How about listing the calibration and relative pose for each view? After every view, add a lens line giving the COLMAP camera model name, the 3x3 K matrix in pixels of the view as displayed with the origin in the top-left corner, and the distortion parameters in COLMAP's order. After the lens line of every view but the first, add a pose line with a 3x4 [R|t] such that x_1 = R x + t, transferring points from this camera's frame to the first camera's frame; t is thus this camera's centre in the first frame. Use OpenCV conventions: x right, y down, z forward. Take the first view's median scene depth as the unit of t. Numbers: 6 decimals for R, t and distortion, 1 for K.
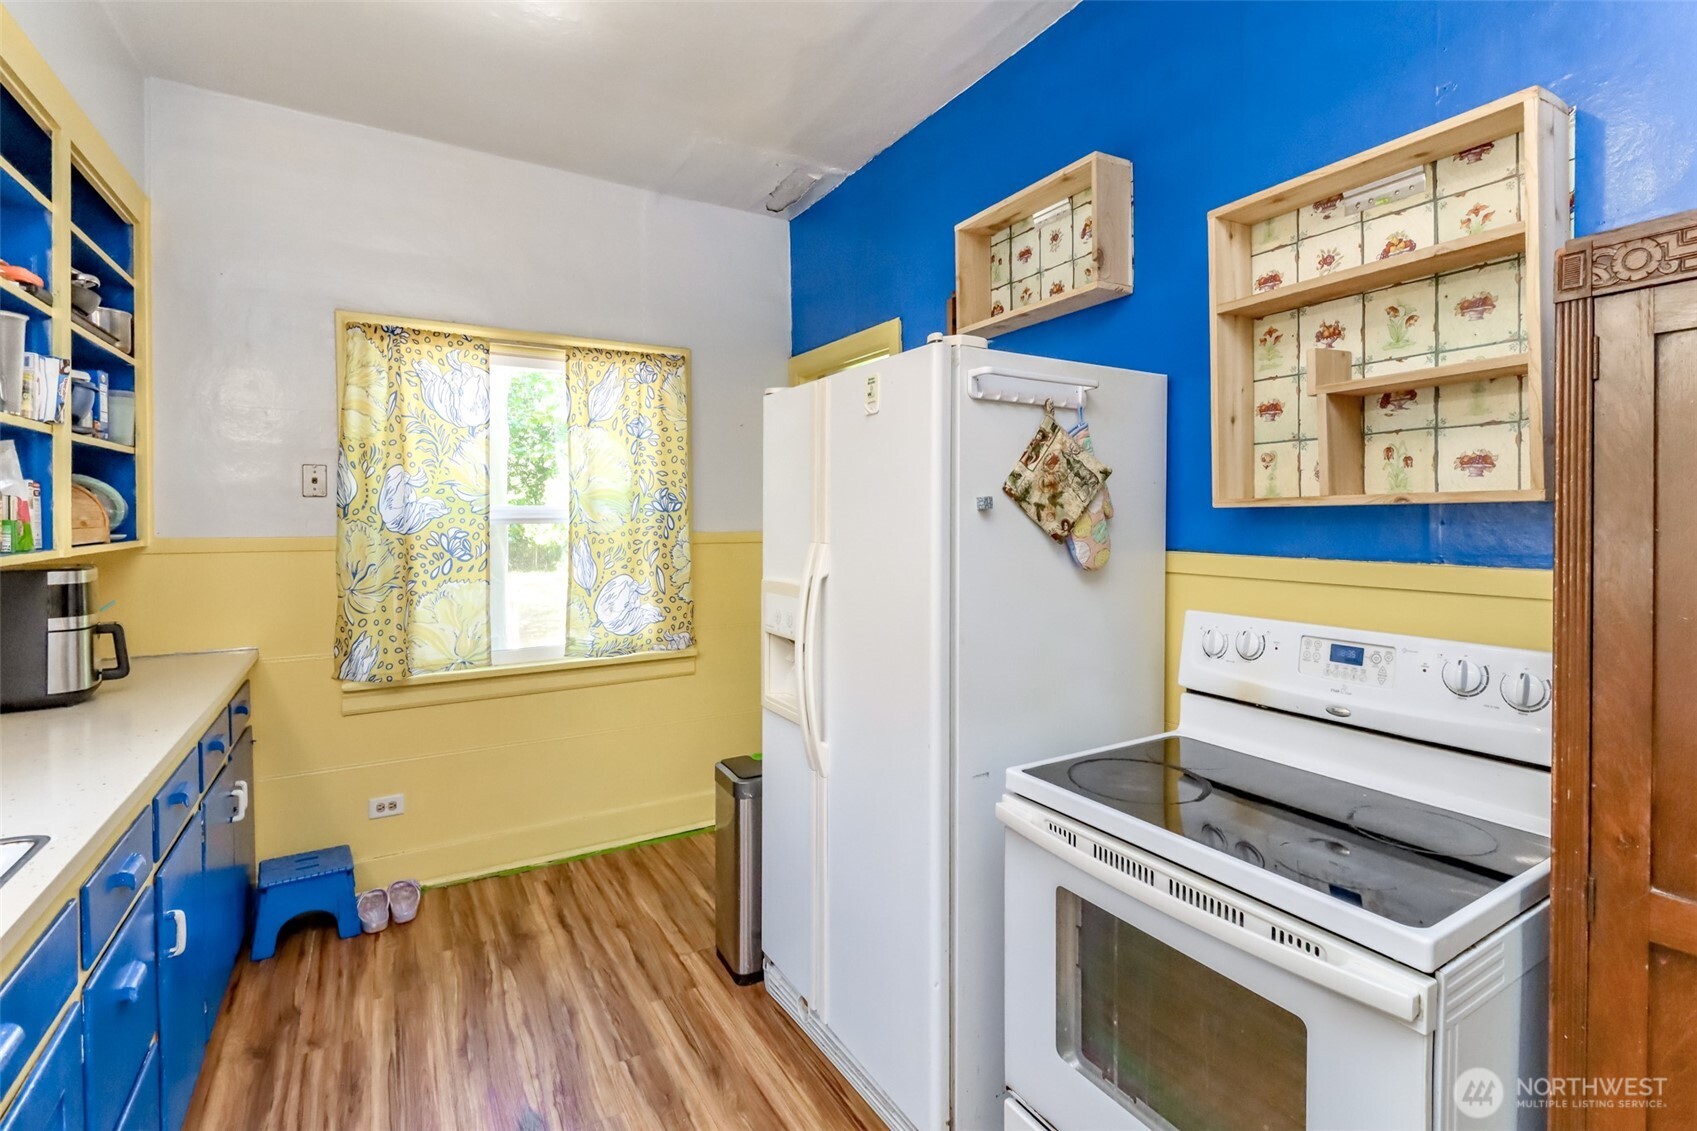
lens RADIAL K [[778.7, 0, 864.5], [0, 778.7, 526.5], [0, 0, 1]] dist [0.015343, -0.010657]
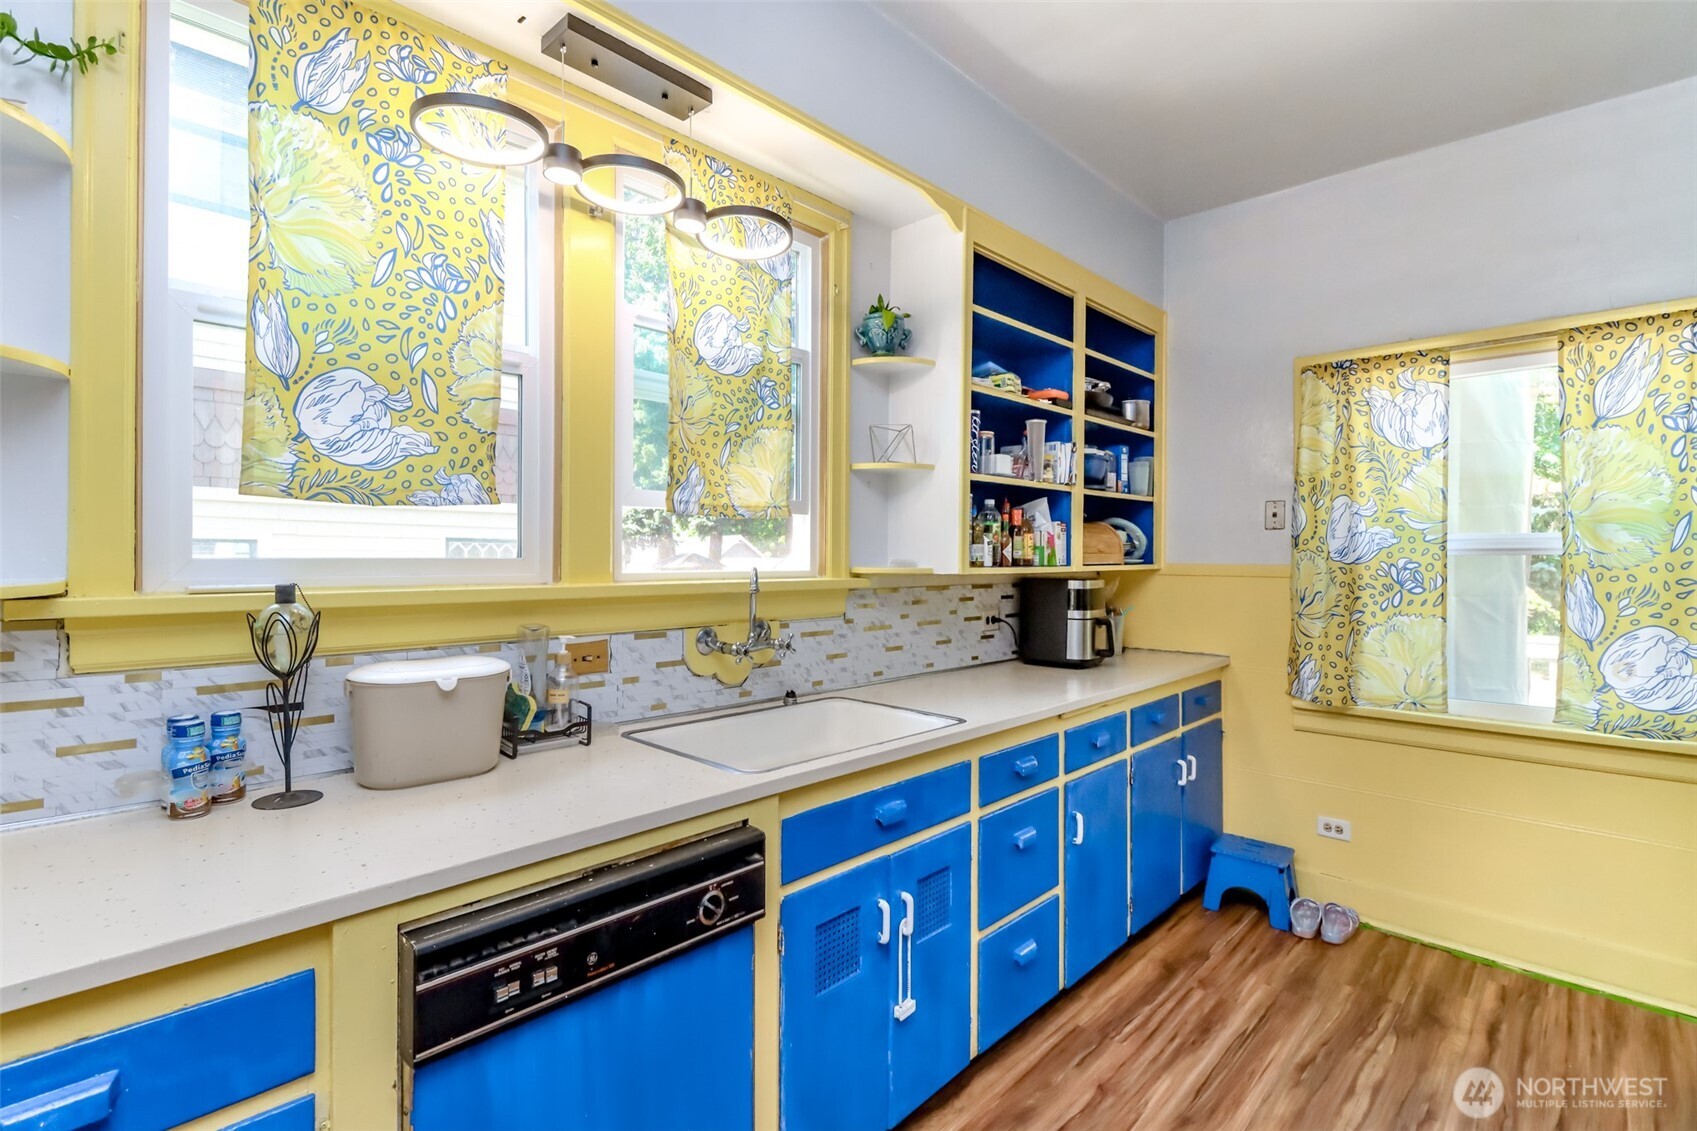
lens RADIAL K [[778.7, 0, 843.5], [0, 778.7, 554.5], [0, 0, 1]] dist [0.015343, -0.010657]
pose [[0.256092, 0.000582, -0.966652, 0.220814], [-0.018035, 0.999829, -0.004176, 0.013969], [0.966484, 0.018503, 0.256059, 0.108626]]
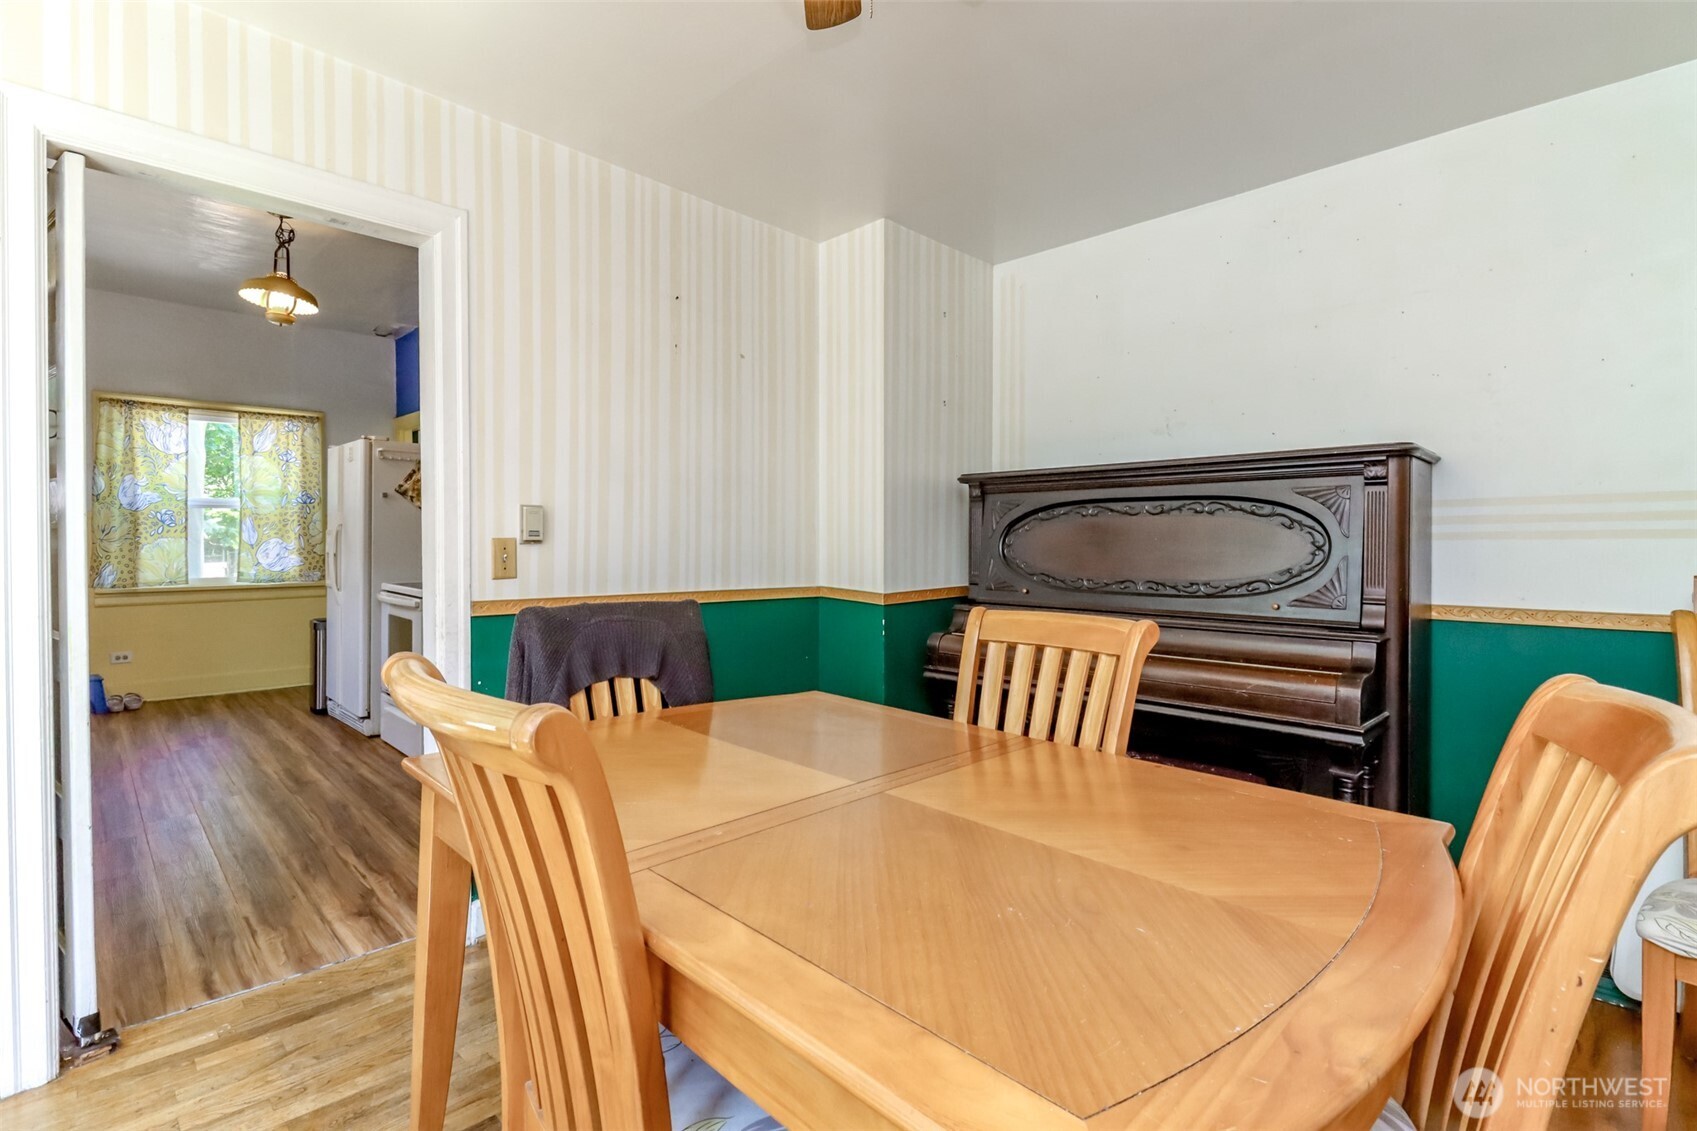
lens RADIAL K [[778.7, 0, 863.7], [0, 778.7, 545.5], [0, 0, 1]] dist [0.015343, -0.010657]
pose [[0.970321, 0.007096, 0.241715, 0.654652], [-0.006970, 0.999975, -0.001374, 0.082815], [-0.241719, -0.000352, 0.970346, -1.241097]]
